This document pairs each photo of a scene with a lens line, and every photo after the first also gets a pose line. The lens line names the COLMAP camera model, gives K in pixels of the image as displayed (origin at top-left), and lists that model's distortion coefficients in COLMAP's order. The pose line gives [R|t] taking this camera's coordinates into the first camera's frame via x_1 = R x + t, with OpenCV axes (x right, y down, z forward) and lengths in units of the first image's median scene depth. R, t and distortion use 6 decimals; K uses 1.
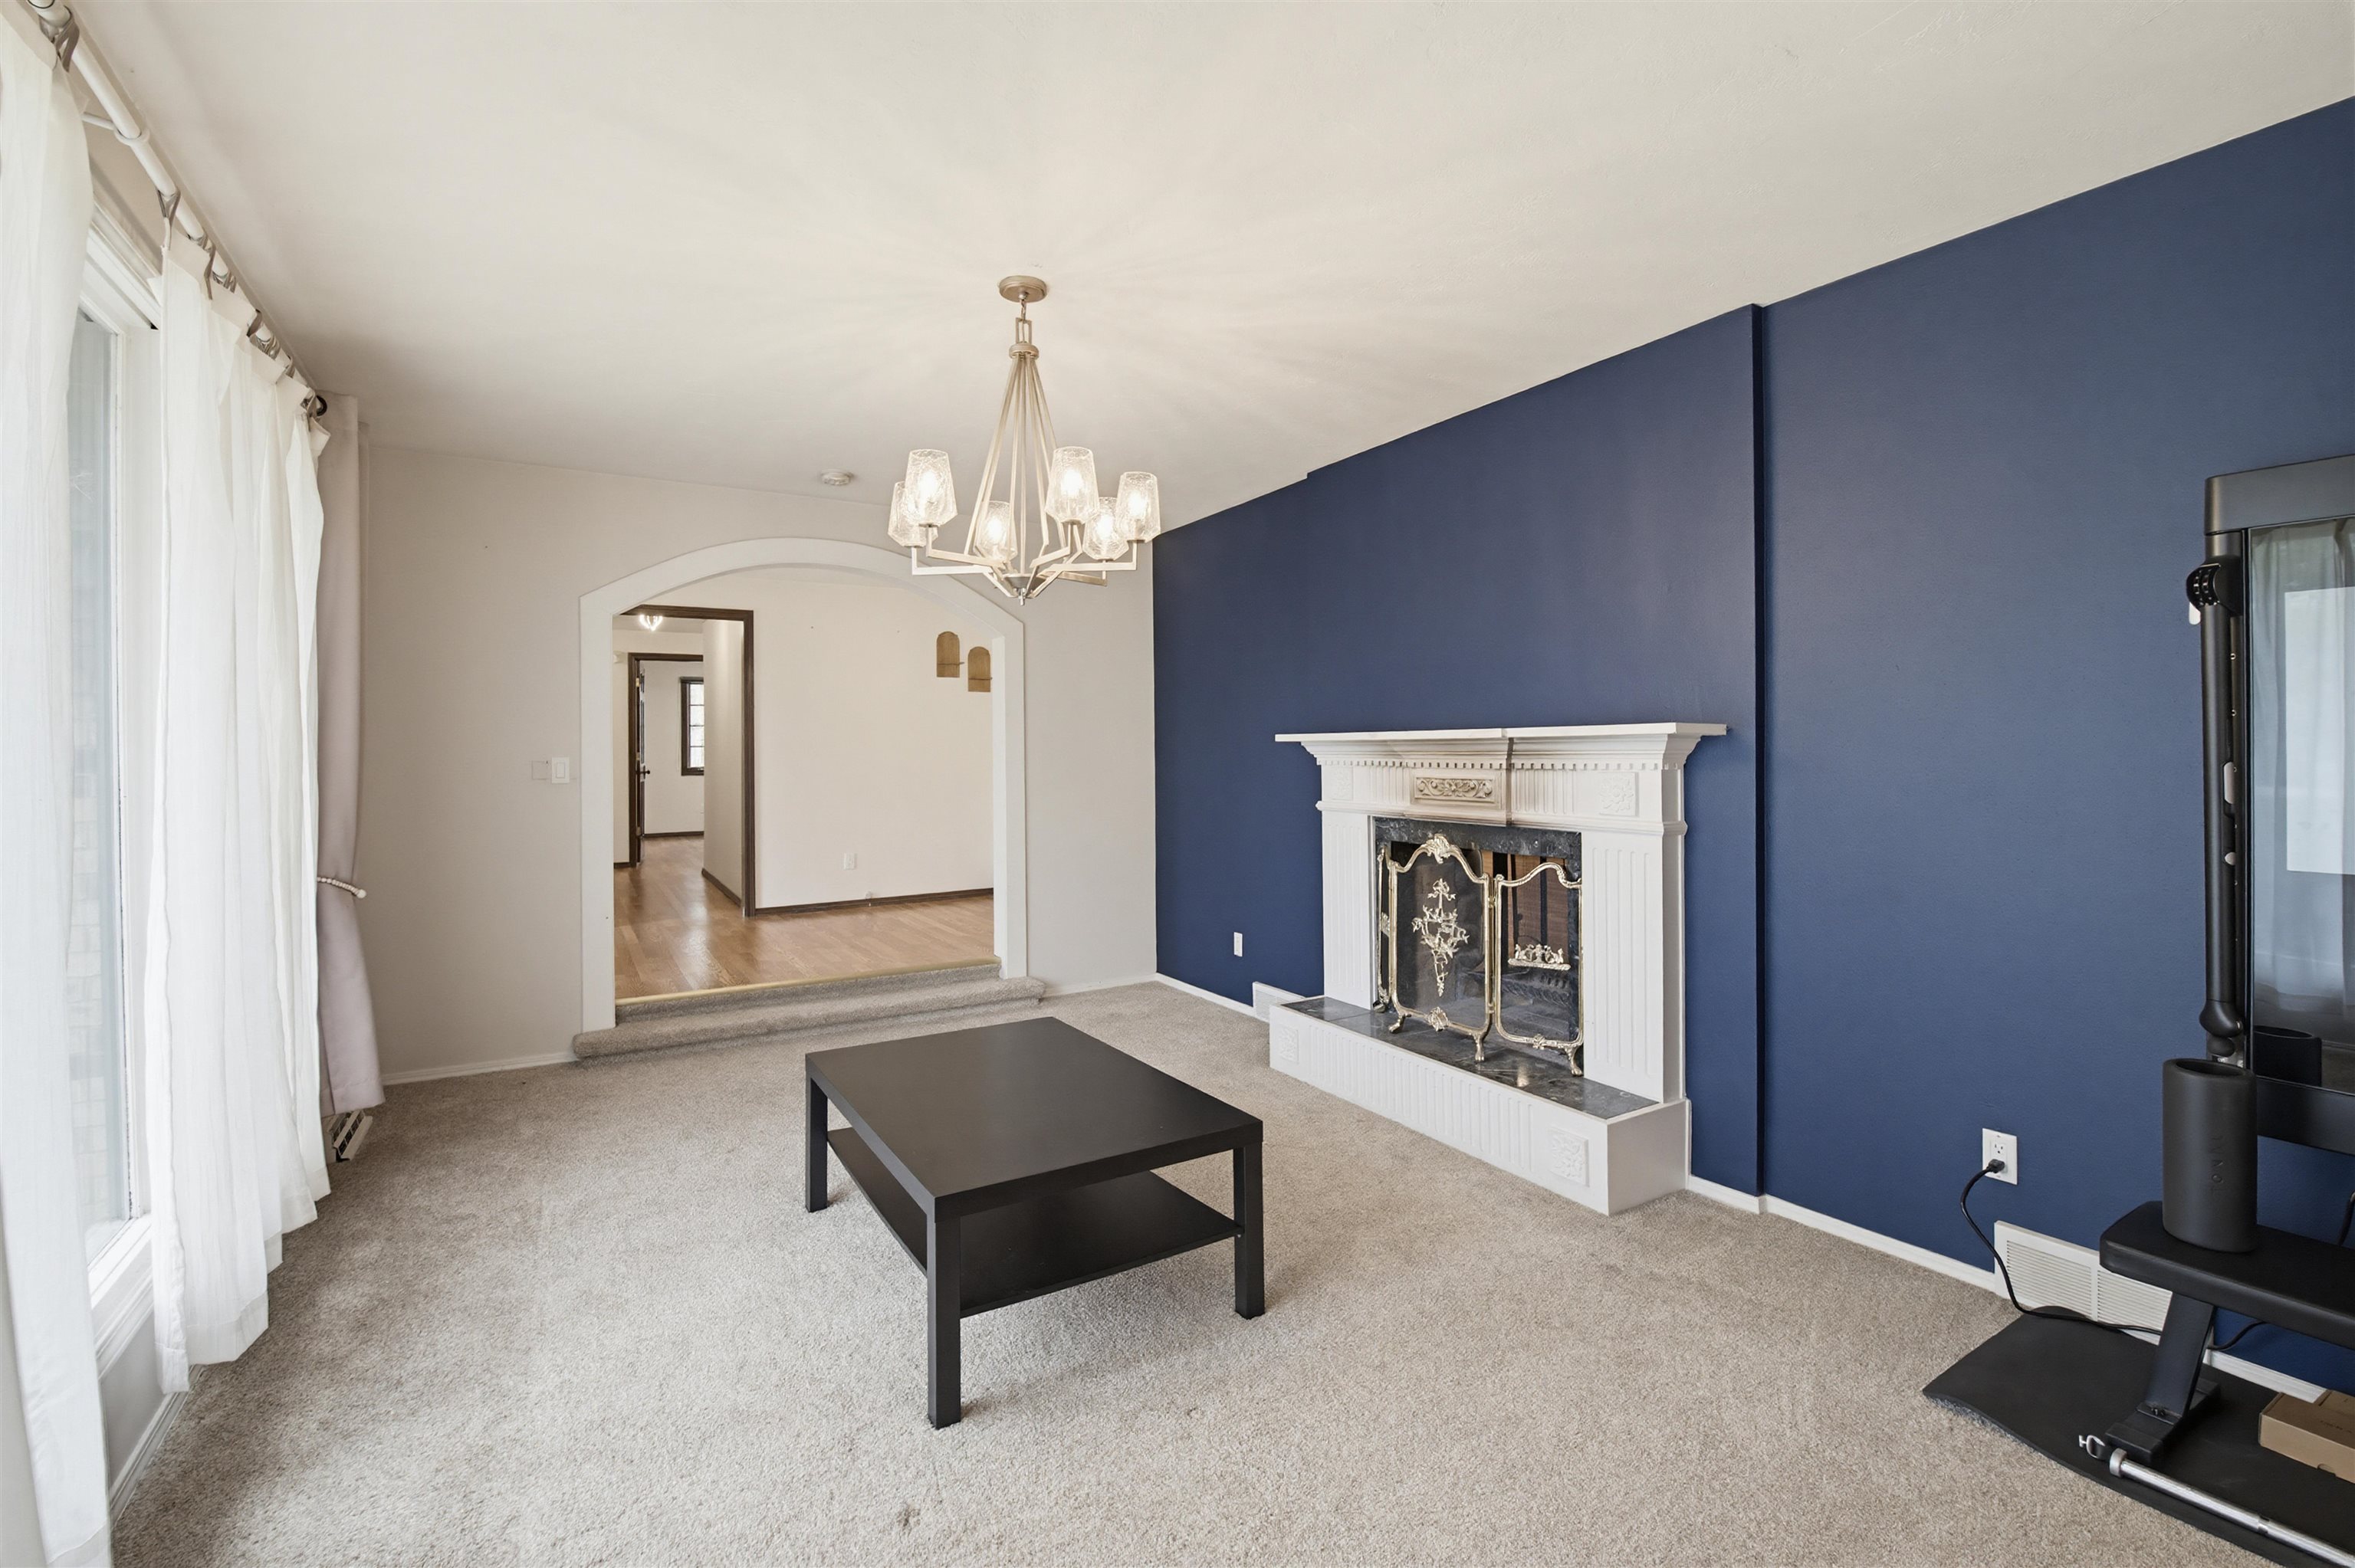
lens RADIAL K [[1020.0, 0, 1180.9], [0, 1020.0, 760.7], [0, 0, 1]] dist [-0.011624, -0.004182]
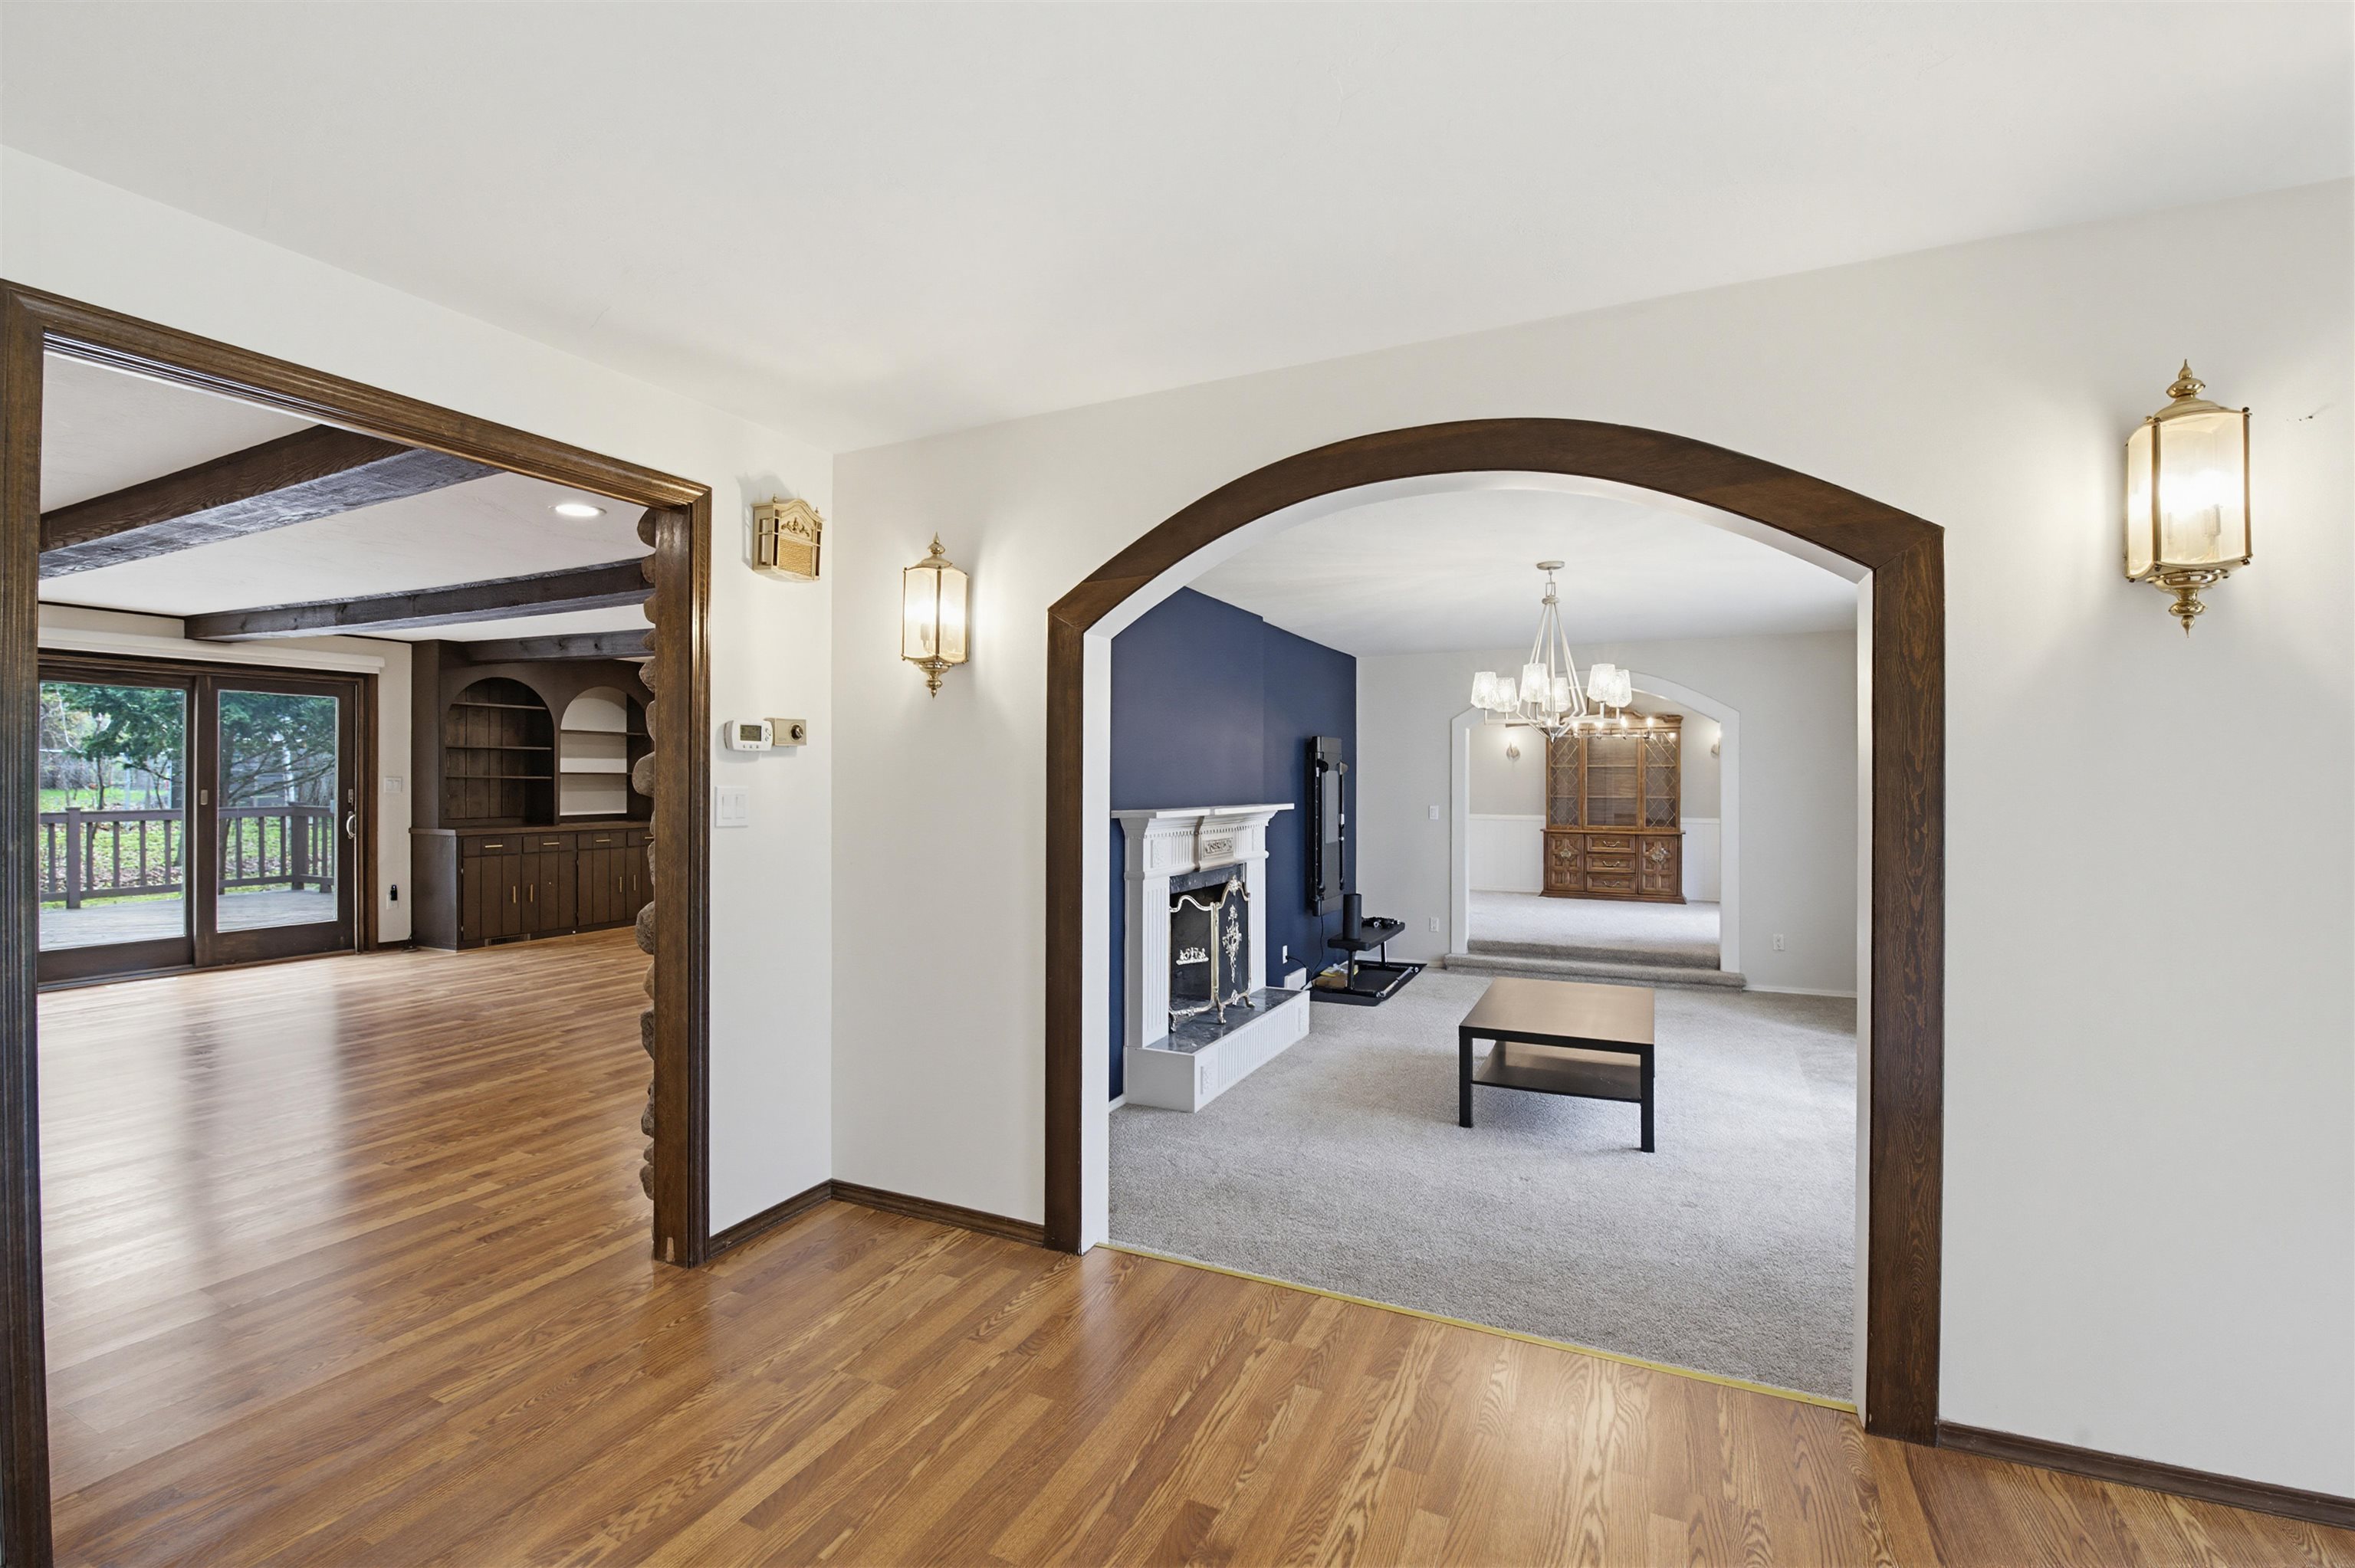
lens RADIAL K [[1020.0, 0, 1171.6], [0, 1020.0, 785.8], [0, 0, 1]] dist [-0.011624, -0.004182]
pose [[-0.543457, 0.002704, 0.839433, -0.970834], [0.011739, 0.999922, 0.004379, -0.069789], [-0.839355, 0.012234, -0.543446, 1.897496]]
